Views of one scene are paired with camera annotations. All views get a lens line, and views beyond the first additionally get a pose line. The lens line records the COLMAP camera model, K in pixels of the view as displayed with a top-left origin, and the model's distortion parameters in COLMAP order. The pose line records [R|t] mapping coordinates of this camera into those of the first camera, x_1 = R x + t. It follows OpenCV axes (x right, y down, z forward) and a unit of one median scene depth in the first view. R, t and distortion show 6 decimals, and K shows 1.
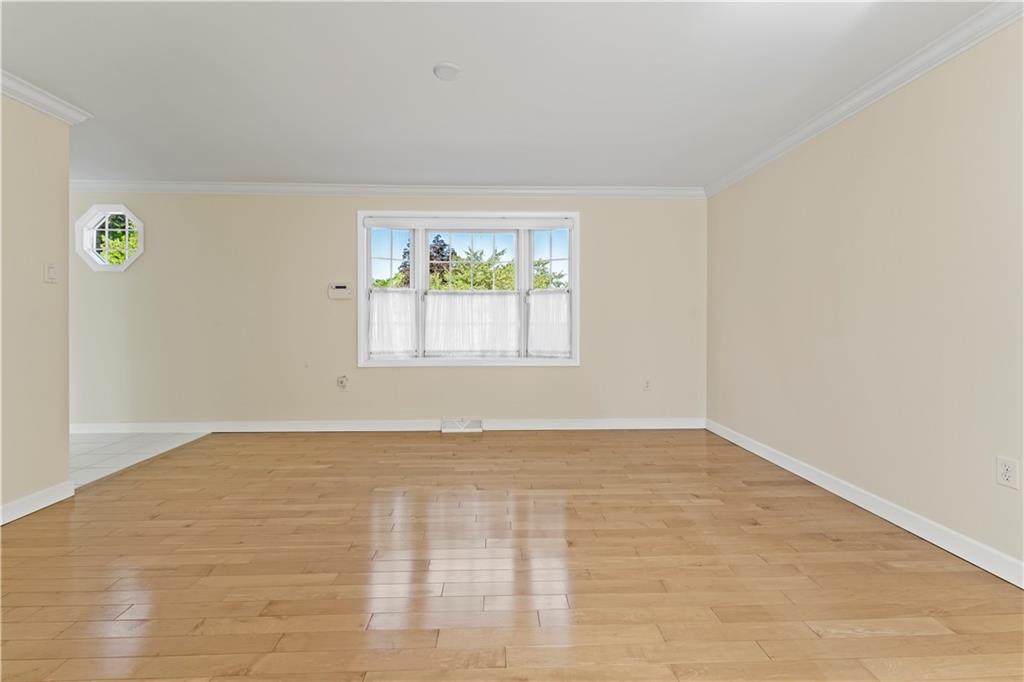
lens RADIAL K [[412.9, 0, 510.5], [0, 412.9, 334.9], [0, 0, 1]] dist [0.002031, 0.000171]
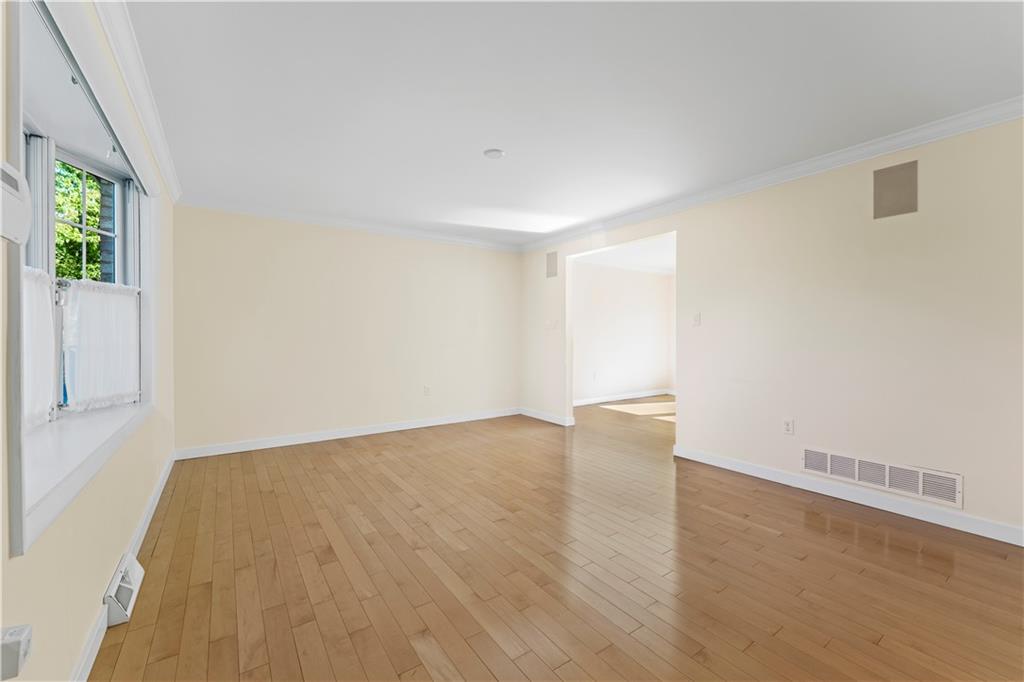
lens RADIAL K [[412.9, 0, 510.4], [0, 412.9, 338.7], [0, 0, 1]] dist [0.002031, 0.000171]
pose [[-0.546831, -0.004105, 0.837233, -0.941093], [0.020559, 0.999621, 0.018329, -0.052794], [-0.836990, 0.027235, -0.546539, 1.202473]]
